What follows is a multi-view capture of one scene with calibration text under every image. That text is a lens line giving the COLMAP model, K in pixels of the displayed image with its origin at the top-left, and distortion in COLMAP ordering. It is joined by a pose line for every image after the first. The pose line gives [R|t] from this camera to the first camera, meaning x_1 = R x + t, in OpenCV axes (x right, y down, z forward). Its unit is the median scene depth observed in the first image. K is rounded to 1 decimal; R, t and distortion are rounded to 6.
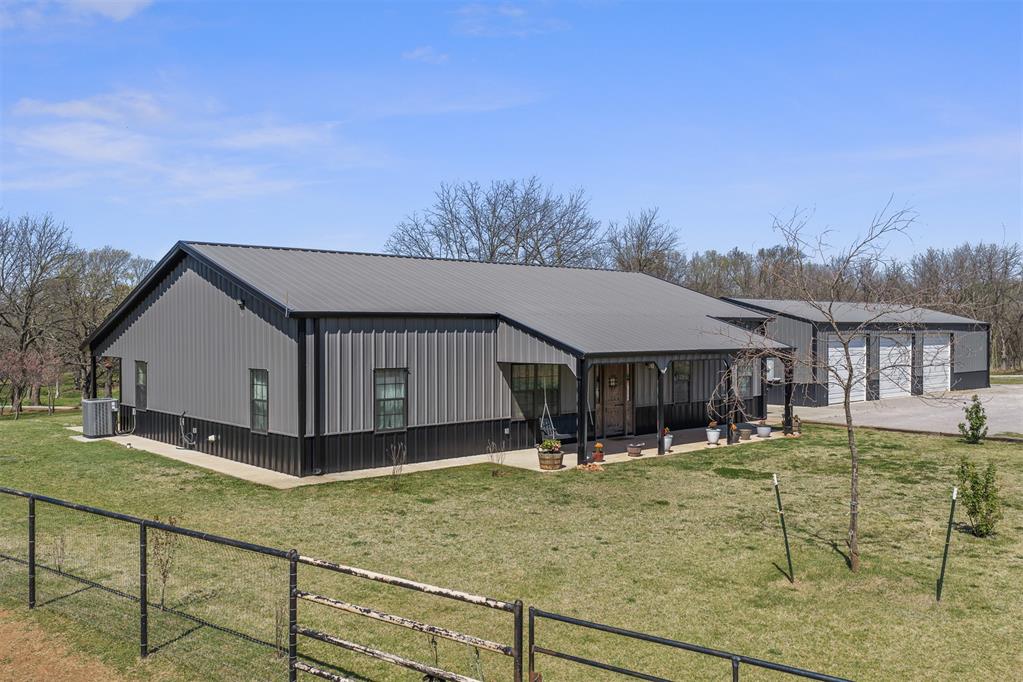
lens RADIAL K [[889.7, 0, 512.4], [0, 889.7, 329.9], [0, 0, 1]] dist [-0.001920, -0.004161]
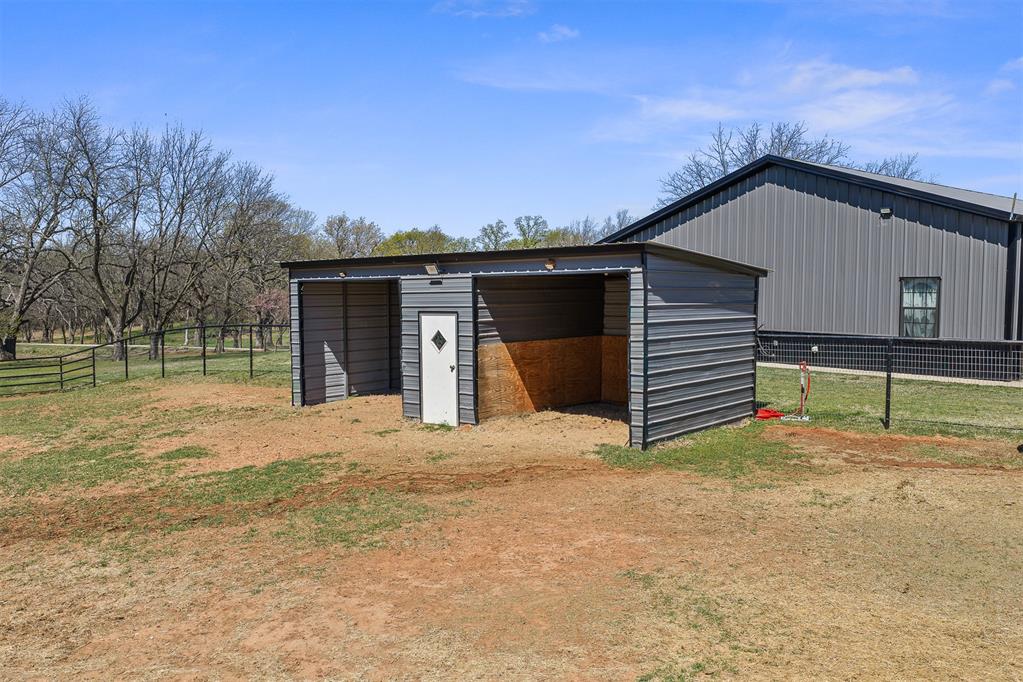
lens RADIAL K [[841.7, 0, 511.5], [0, 841.7, 341.0], [0, 0, 1]] dist [0.009527, -0.004241]
pose [[0.998667, 0.013423, -0.049847, -0.601525], [-0.010449, 0.998176, 0.059465, 0.055168], [0.050554, -0.058865, 0.996985, 0.023733]]
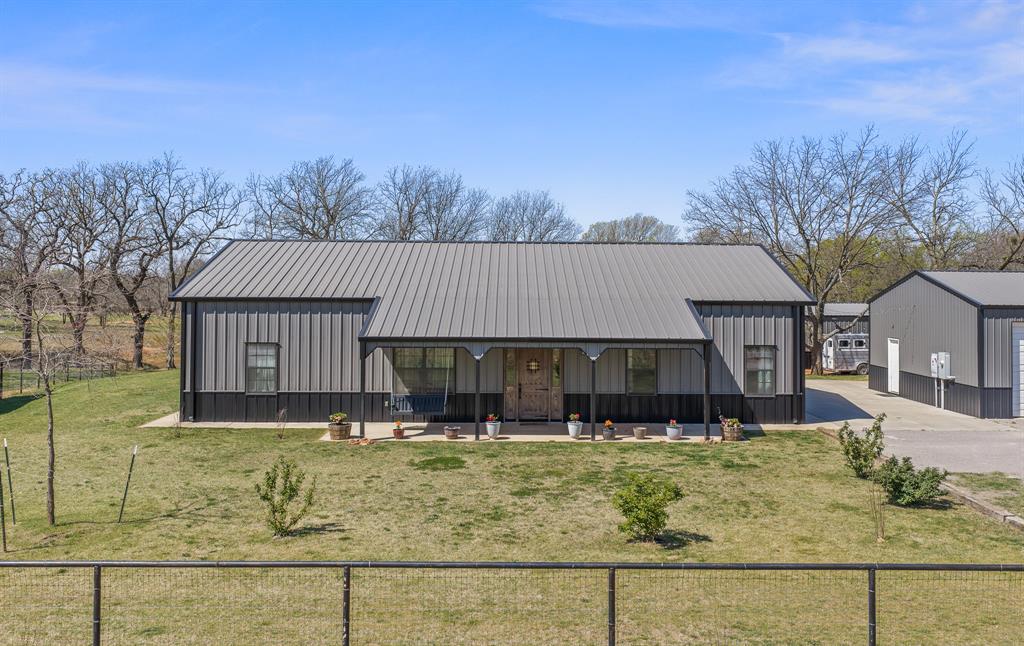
lens RADIAL K [[952.4, 0, 531.2], [0, 952.4, 264.3], [0, 0, 1]] dist [0.007725, -0.004763]
pose [[0.764277, -0.006318, -0.644858, 0.859363], [-0.009639, 0.999728, -0.021220, -0.034506], [0.644816, 0.022434, 0.764008, 0.203747]]
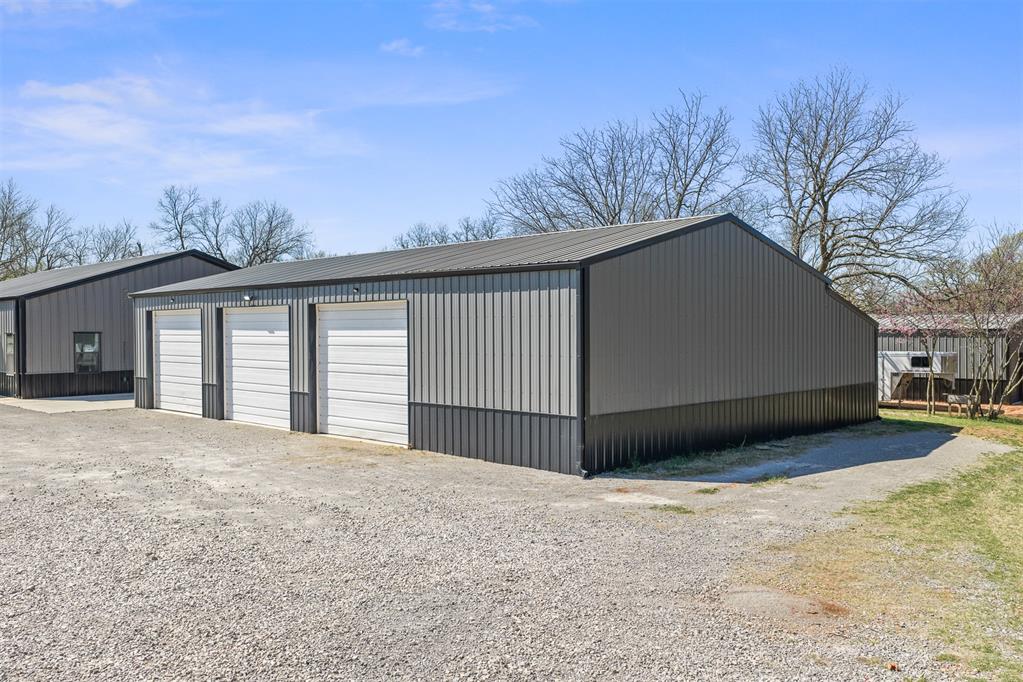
lens RADIAL K [[841.7, 0, 511.5], [0, 841.7, 341.0], [0, 0, 1]] dist [0.009527, -0.004241]
pose [[0.079494, 0.019179, -0.996651, 1.633333], [0.003946, 0.999801, 0.019554, 0.026863], [0.996828, -0.005488, 0.079403, 1.906077]]
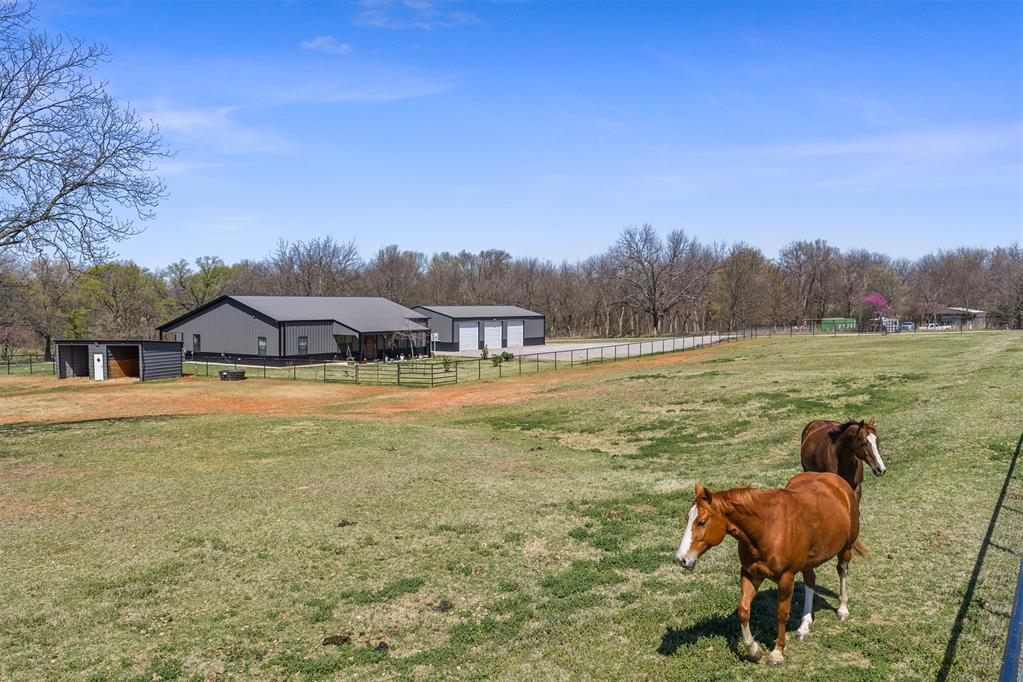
lens RADIAL K [[841.7, 0, 511.5], [0, 841.7, 341.0], [0, 0, 1]] dist [0.009527, -0.004241]
pose [[0.963628, -0.004652, 0.267206, -0.197281], [-0.008113, 0.998878, 0.046650, -0.083408], [-0.267124, -0.047121, 0.962510, -1.983812]]
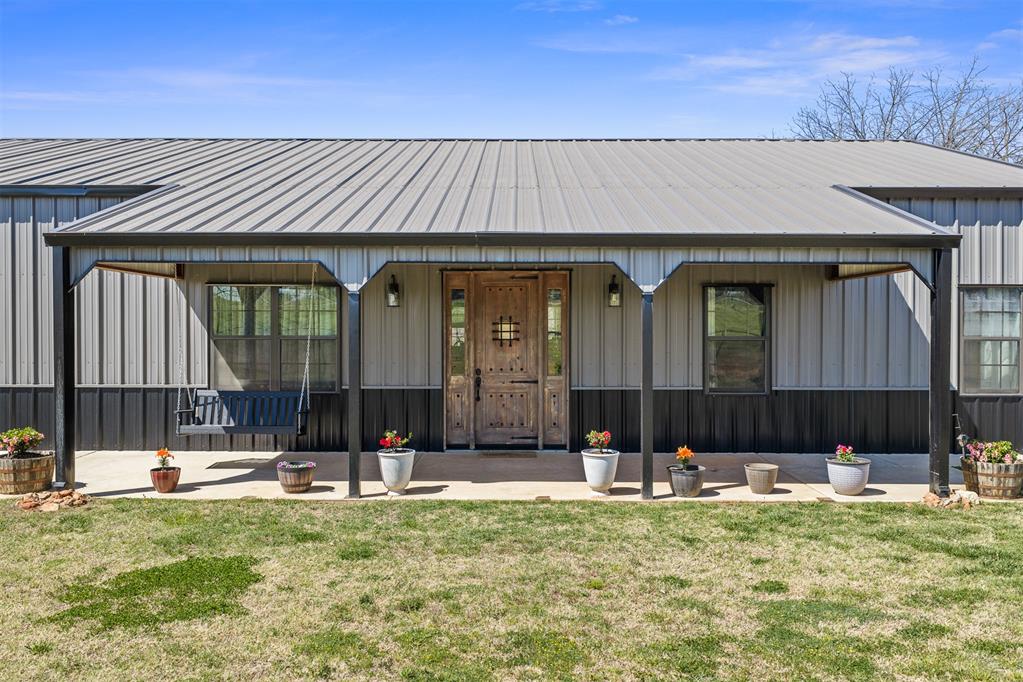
lens RADIAL K [[889.7, 0, 512.4], [0, 889.7, 329.9], [0, 0, 1]] dist [-0.001920, -0.004161]
pose [[0.747475, 0.011001, -0.664199, 0.459017], [-0.005484, 0.999931, 0.010390, 0.057212], [0.664267, -0.004124, 0.747484, 0.709468]]
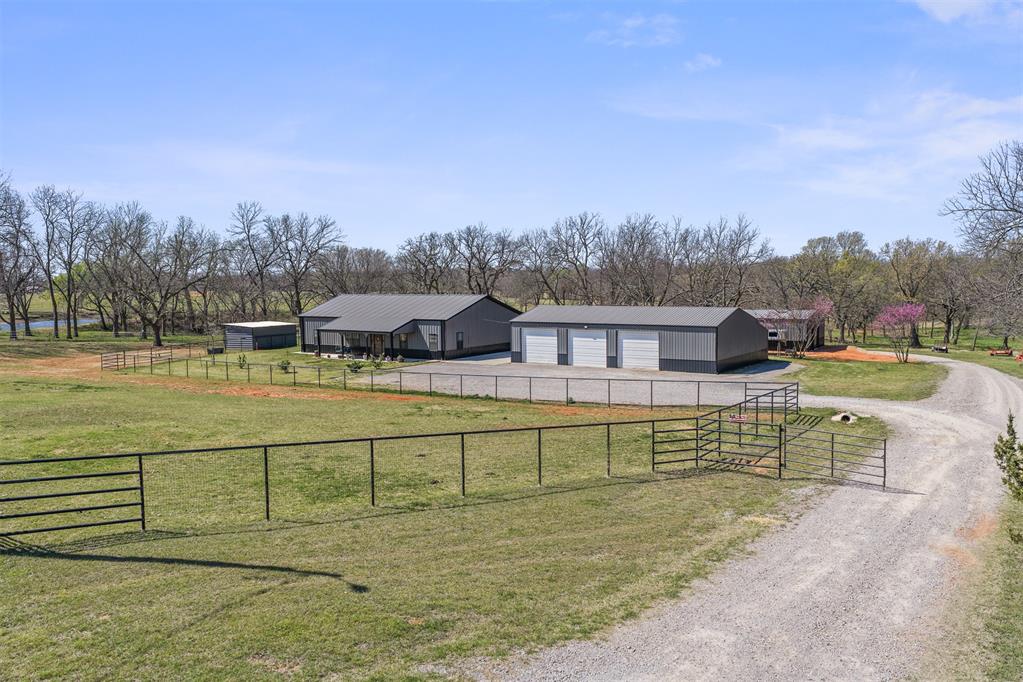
lens RADIAL K [[841.7, 0, 511.5], [0, 841.7, 341.0], [0, 0, 1]] dist [0.009527, -0.004241]
pose [[0.262498, 0.077814, -0.961790, 3.349258], [0.011932, 0.996405, 0.083871, -0.191127], [0.964859, -0.033492, 0.260626, 0.741536]]
